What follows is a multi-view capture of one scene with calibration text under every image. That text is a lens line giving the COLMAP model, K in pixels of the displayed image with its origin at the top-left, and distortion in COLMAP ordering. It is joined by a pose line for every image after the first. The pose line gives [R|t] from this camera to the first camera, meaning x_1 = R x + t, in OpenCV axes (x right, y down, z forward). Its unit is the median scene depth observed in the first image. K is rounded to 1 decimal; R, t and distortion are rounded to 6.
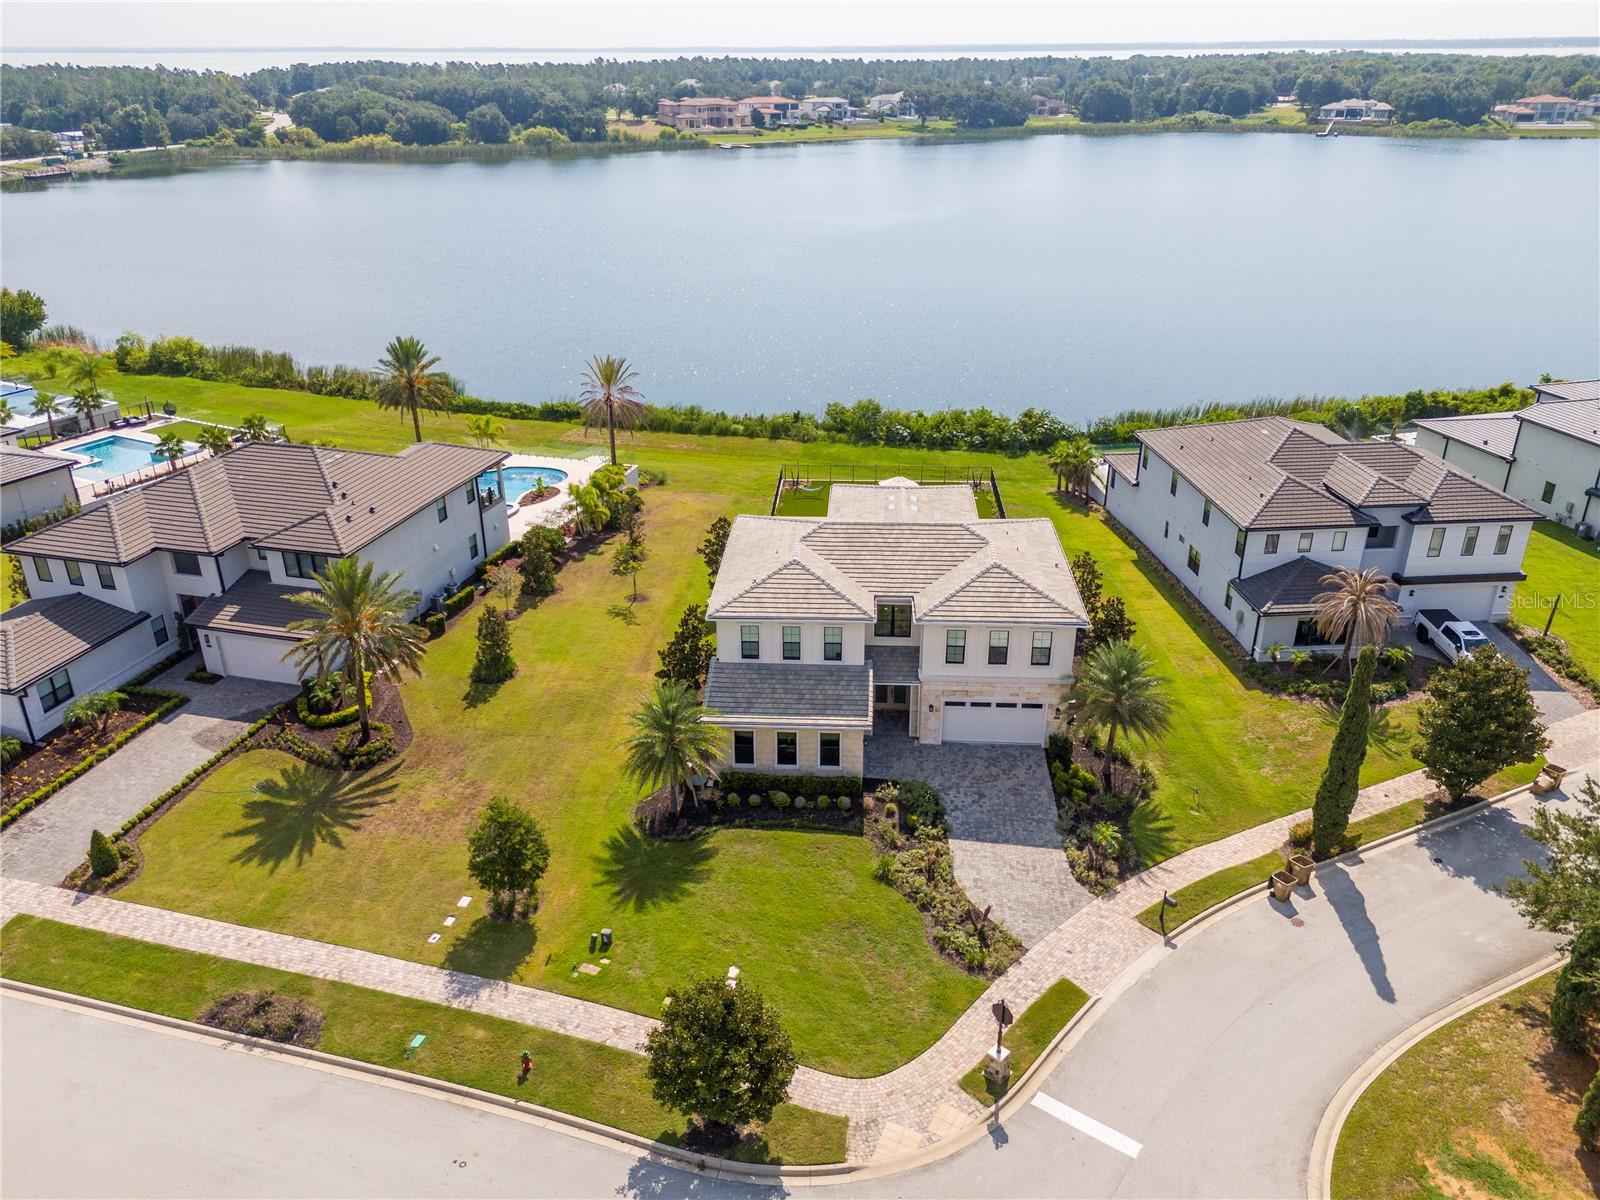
lens RADIAL K [[1188.4, 0, 801.9], [0, 1188.4, 594.9], [0, 0, 1]] dist [0.060768, -0.051647]
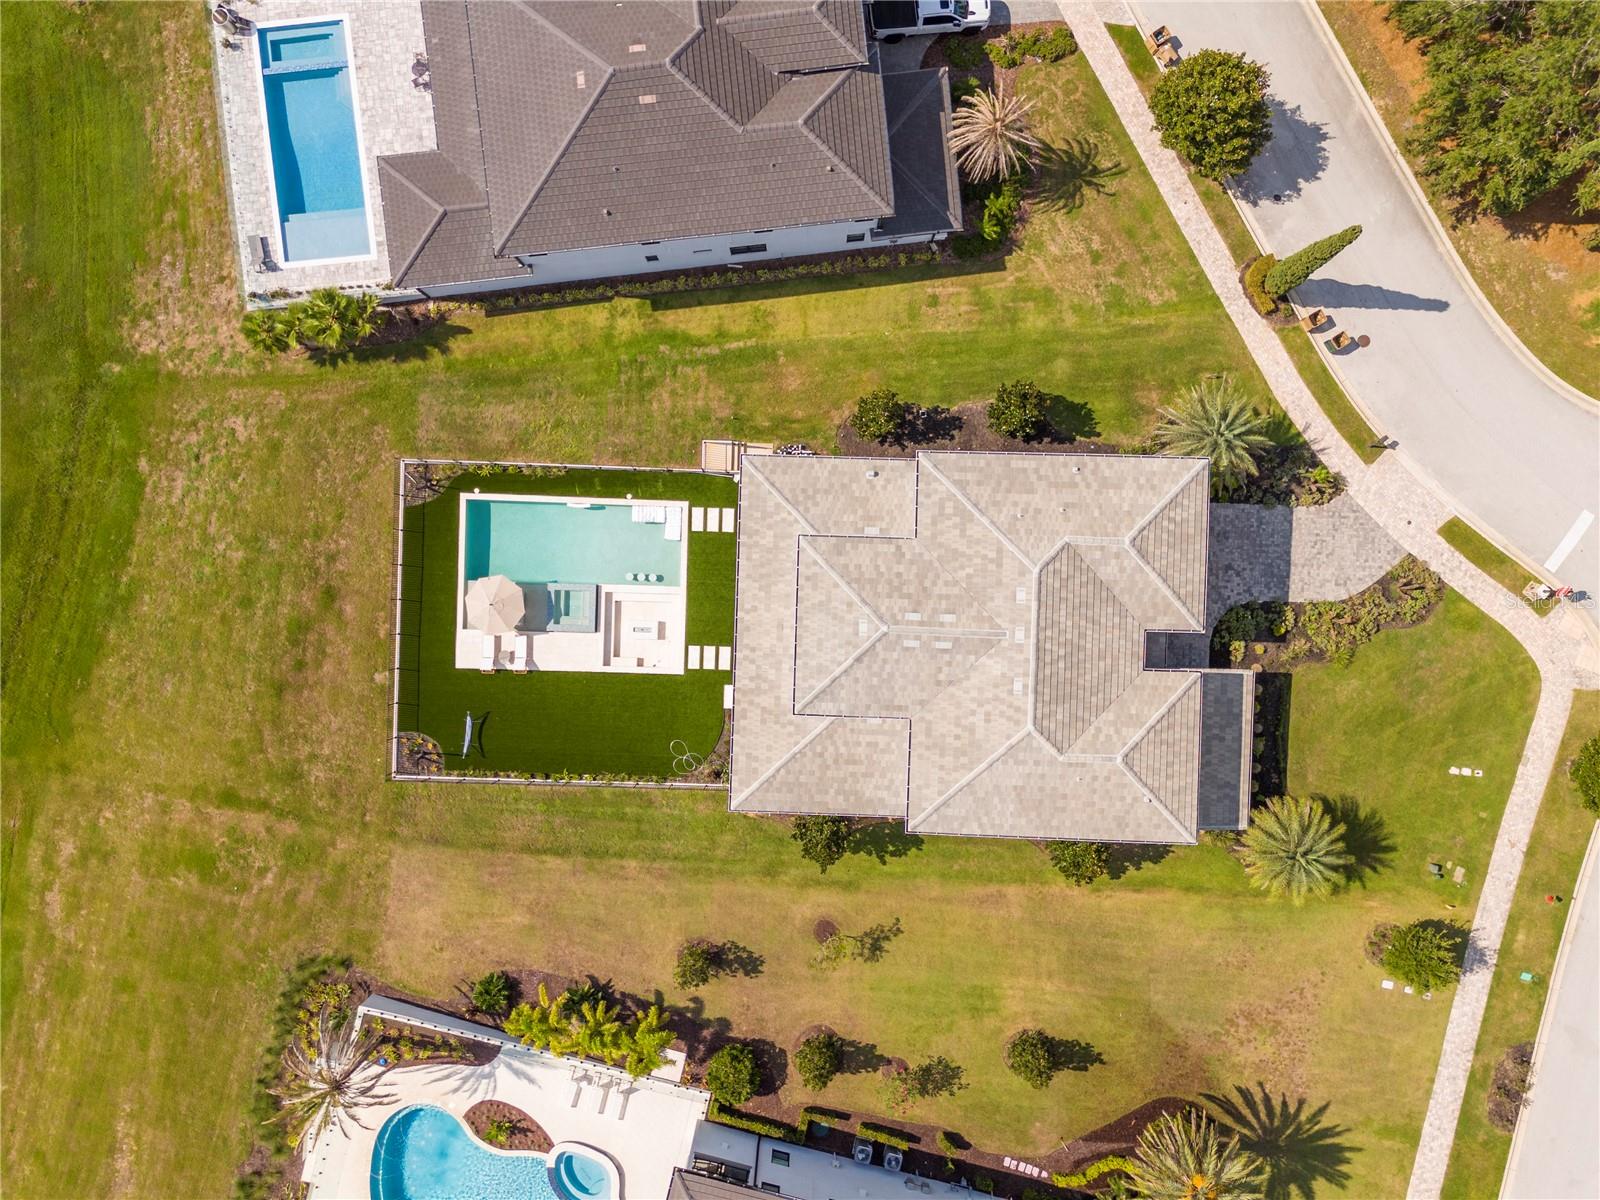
lens RADIAL K [[1188.4, 0, 806.6], [0, 1188.4, 599.9], [0, 0, 1]] dist [0.060768, -0.051647]
pose [[-0.025166, -0.999653, -0.007802, 0.119710], [0.424412, -0.017750, 0.905295, -0.887531], [-0.905120, 0.019472, 0.424711, 0.757754]]
